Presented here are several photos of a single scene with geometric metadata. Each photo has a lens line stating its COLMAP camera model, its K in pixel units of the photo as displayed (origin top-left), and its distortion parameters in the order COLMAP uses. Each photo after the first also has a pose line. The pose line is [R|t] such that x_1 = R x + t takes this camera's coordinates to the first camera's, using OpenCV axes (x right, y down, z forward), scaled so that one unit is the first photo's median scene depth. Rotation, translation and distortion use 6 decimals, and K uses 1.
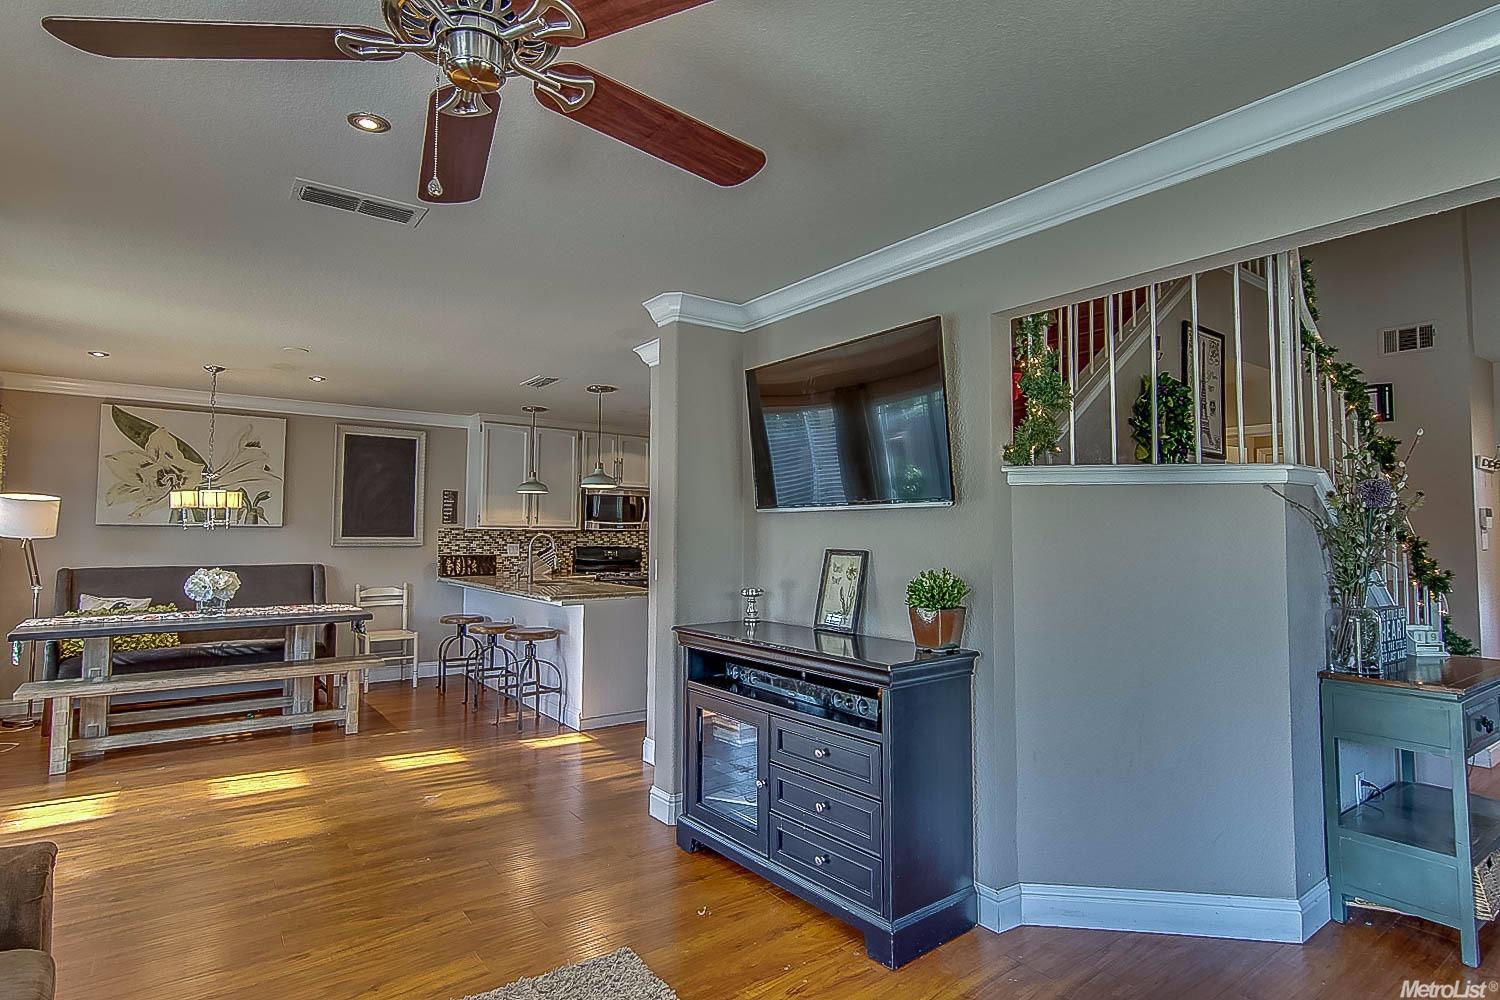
lens RADIAL K [[769.3, 0, 736.7], [0, 769.3, 503.9], [0, 0, 1]] dist [0.003094, 0.001191]
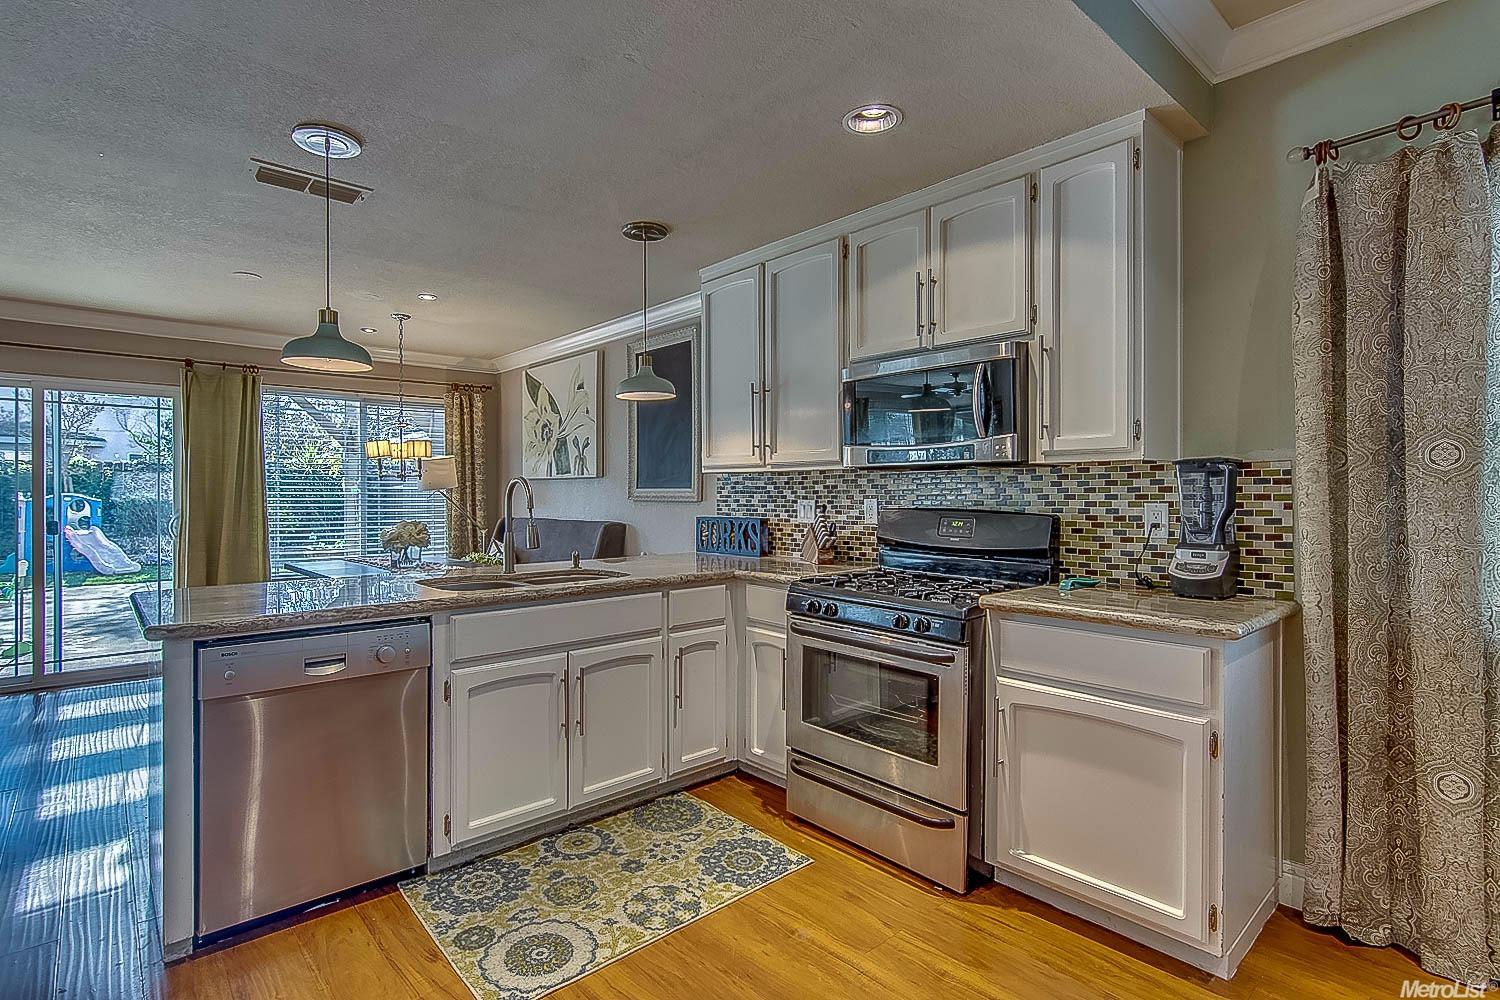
lens RADIAL K [[729.3, 0, 744.9], [0, 729.3, 494.8], [0, 0, 1]] dist [0.000241, 0.003343]
pose [[0.092301, -0.003916, -0.995723, 0.205631], [0.040566, 0.999177, -0.000169, 0.049307], [0.994904, -0.040377, 0.092384, 0.956530]]
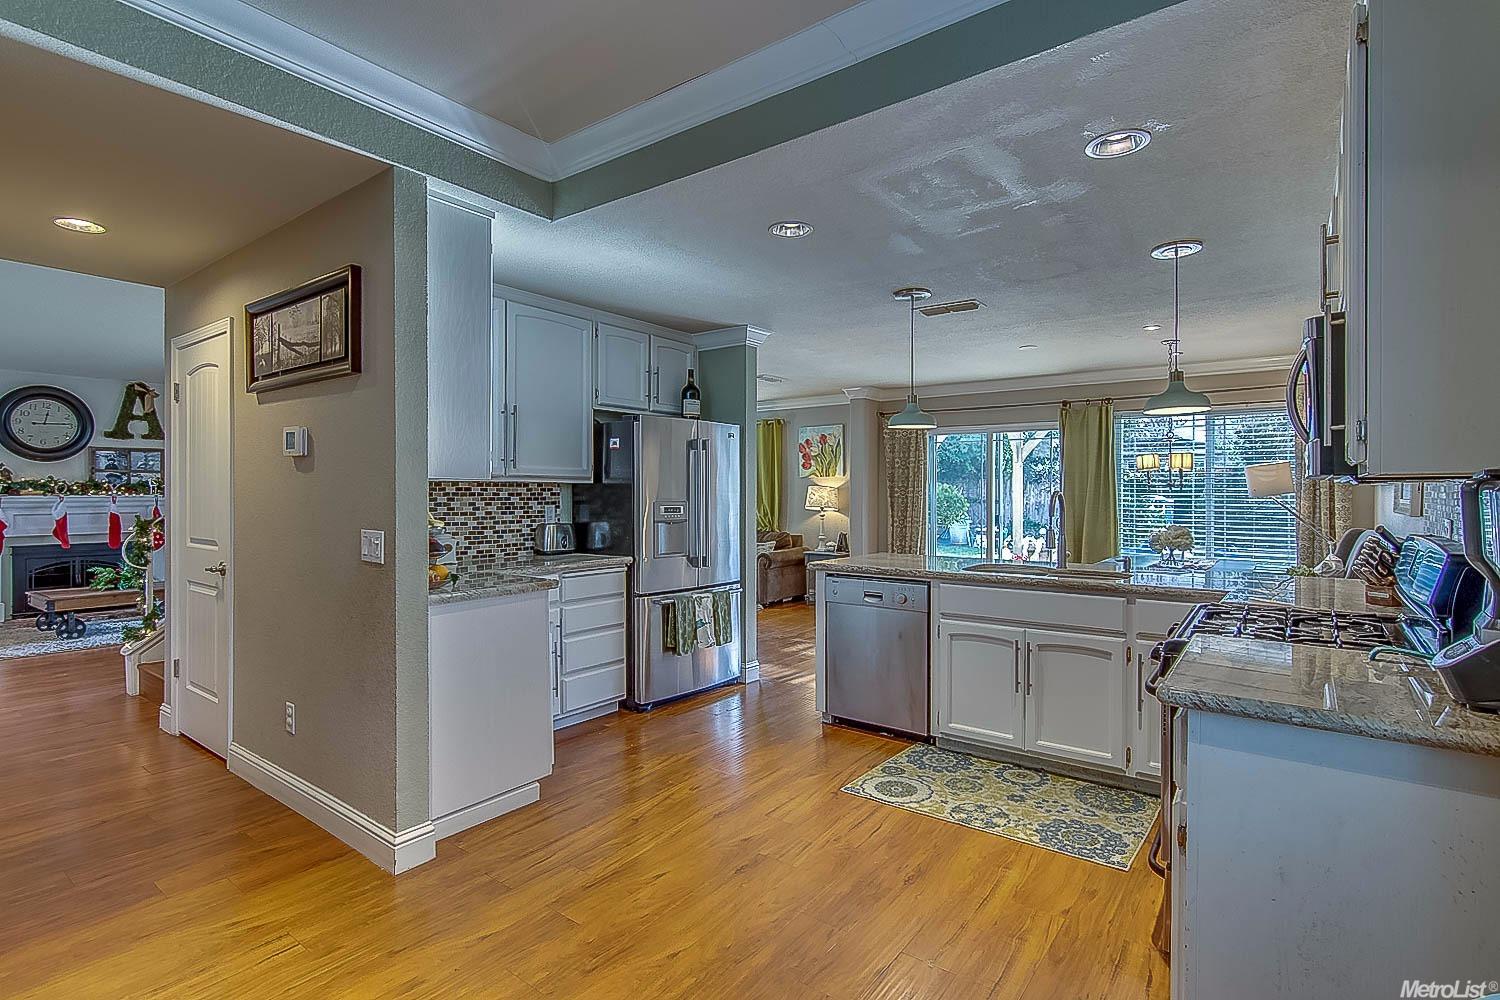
lens RADIAL K [[729.3, 0, 725.4], [0, 729.3, 494.8], [0, 0, 1]] dist [0.000241, 0.003343]
pose [[-0.964073, -0.004250, -0.265605, 0.149071], [0.005734, 0.999306, -0.036803, 0.053897], [0.265577, -0.037004, -0.963379, 1.285030]]
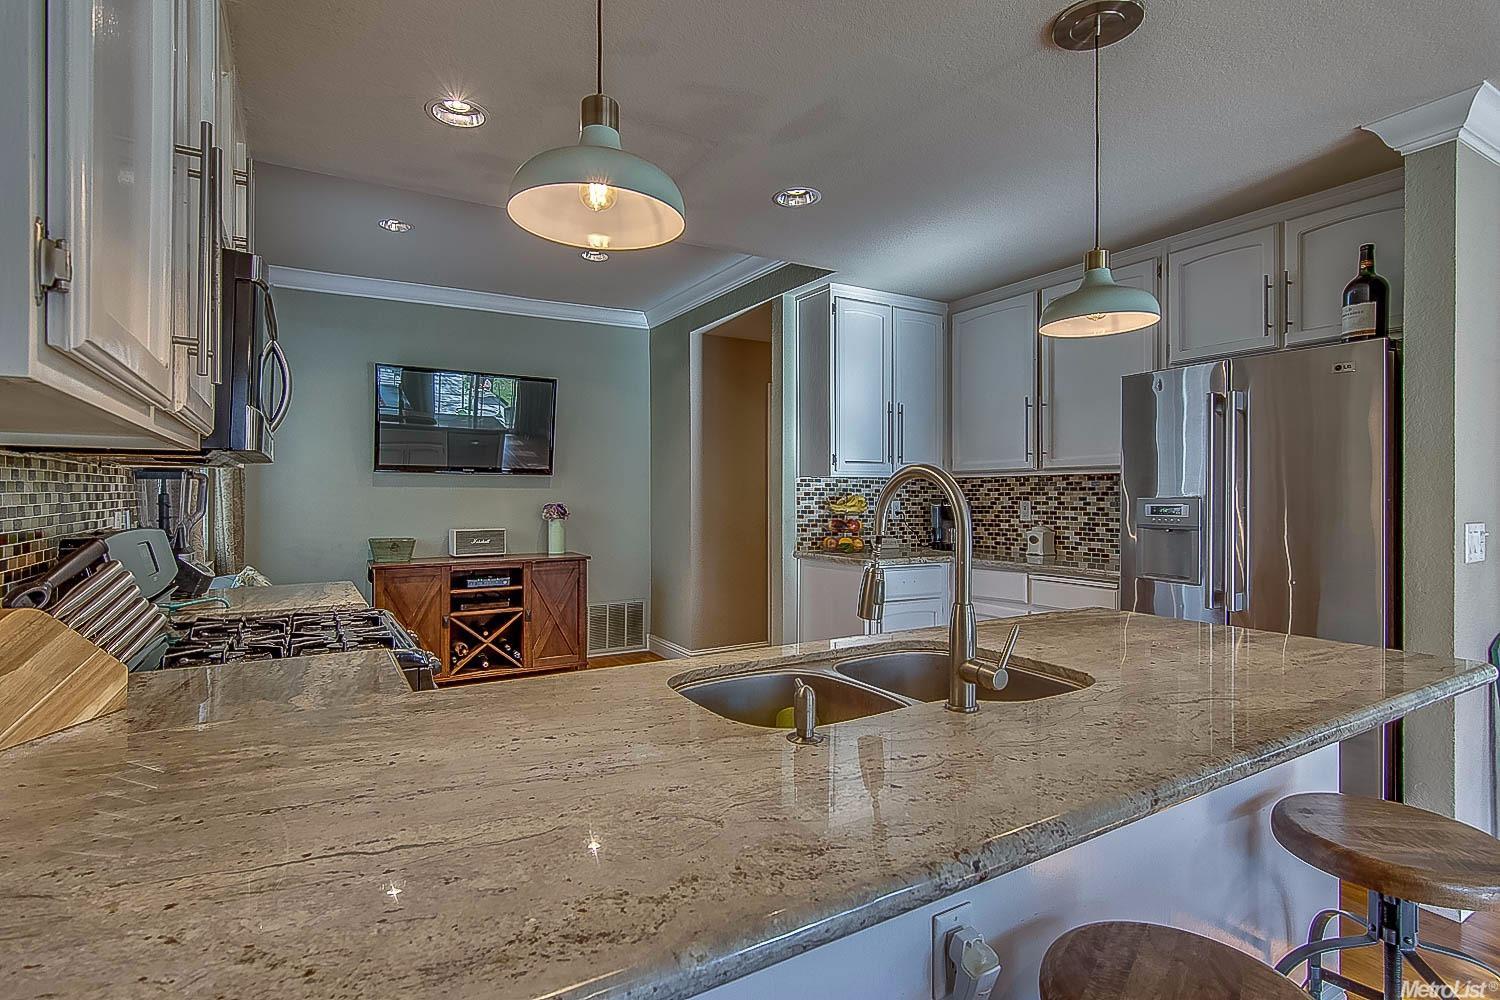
lens RADIAL K [[729.3, 0, 745.9], [0, 729.3, 494.4], [0, 0, 1]] dist [0.000241, 0.003343]
pose [[0.099666, -0.002826, 0.995017, -0.394931], [-0.039478, 0.999197, 0.006793, 0.041703], [-0.994238, -0.039958, 0.099474, 0.872309]]
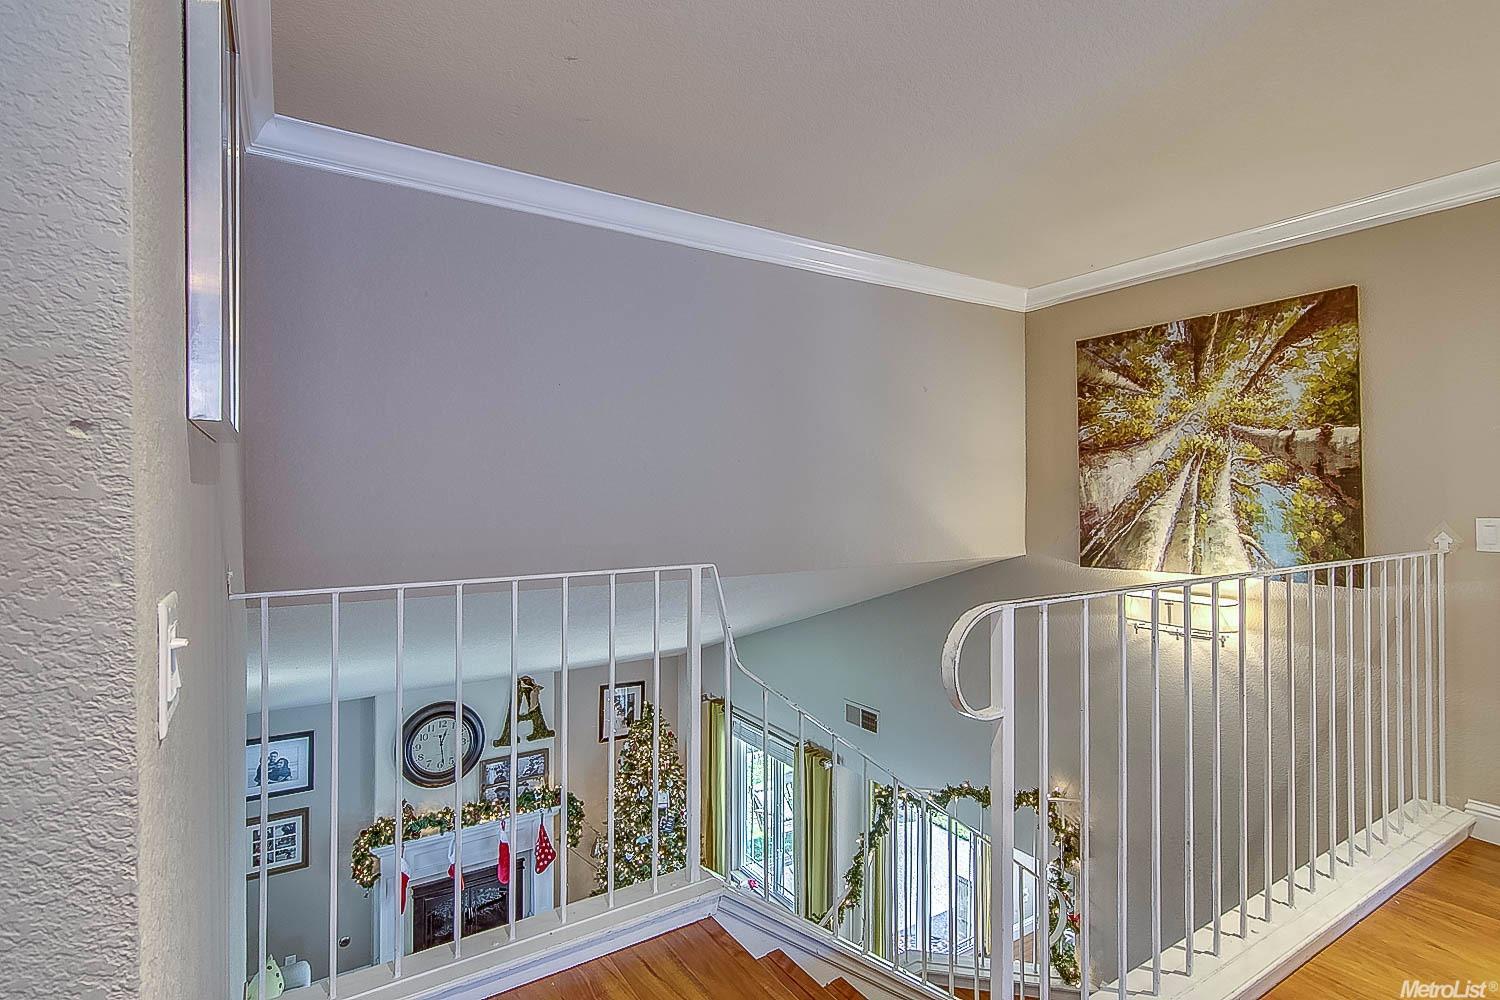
lens RADIAL K [[729.3, 0, 738.8], [0, 729.3, 498.9], [0, 0, 1]] dist [0.000241, 0.003343]
pose [[-0.997260, -0.004274, 0.073858, 0.355743], [-0.007029, 0.999287, -0.037084, -0.361914], [-0.073647, -0.037501, -0.996579, 0.948588]]
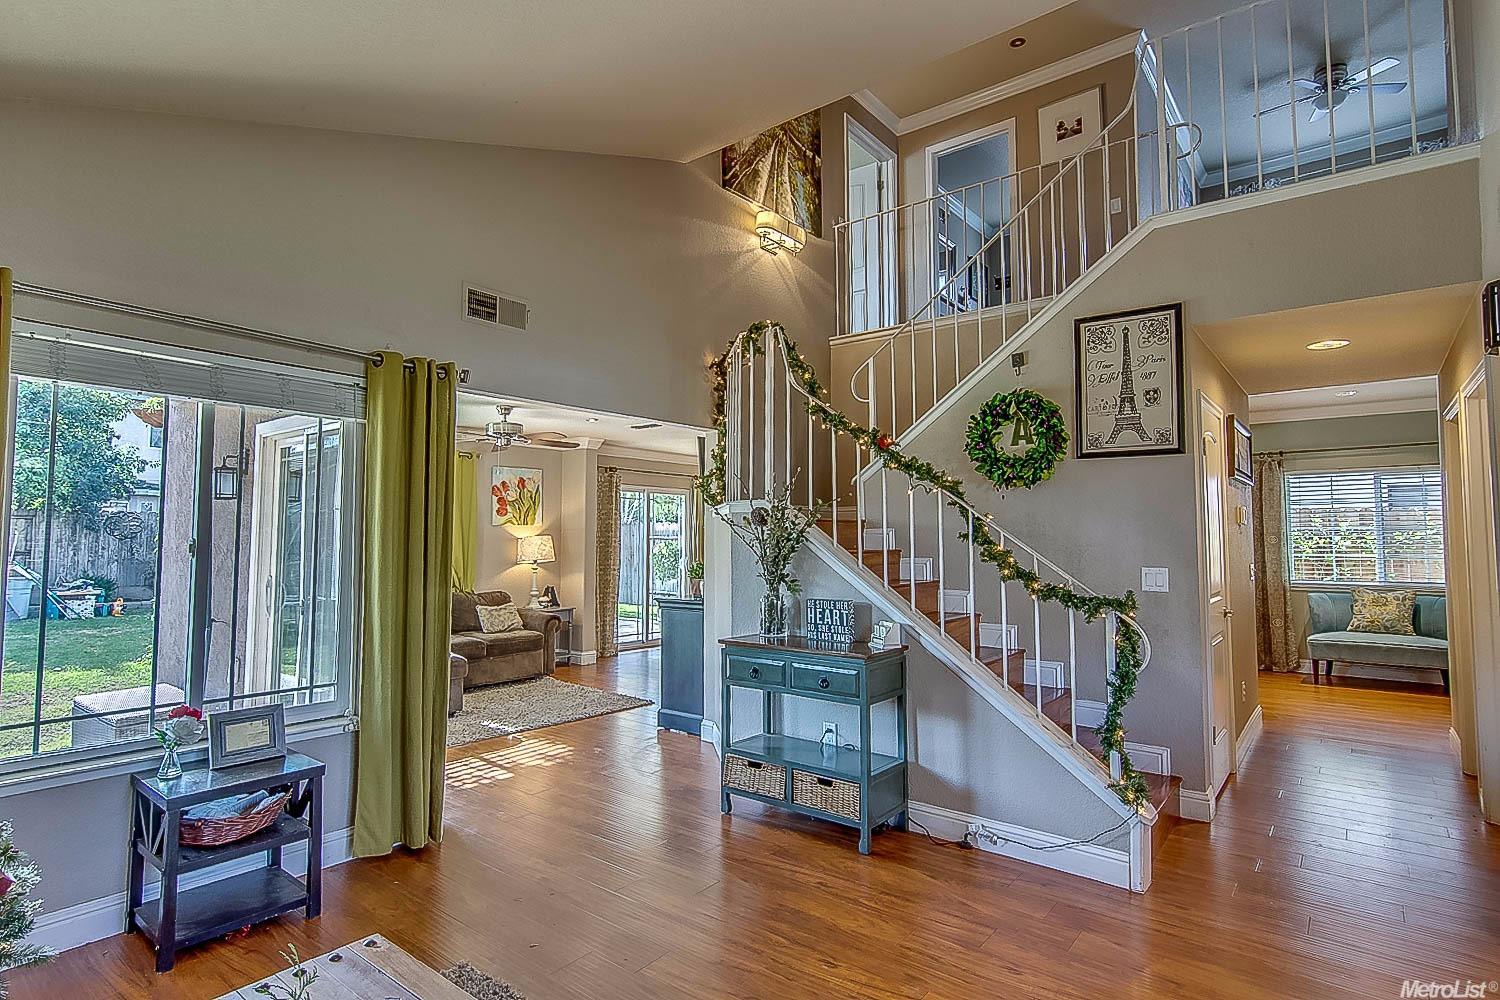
lens RADIAL K [[769.3, 0, 746.0], [0, 769.3, 497.2], [0, 0, 1]] dist [0.003094, 0.001191]
pose [[0.252165, -0.054509, -0.966148, 0.850199], [0.039108, 0.998171, -0.046108, 0.004178], [0.966894, -0.026157, 0.253835, 0.197254]]
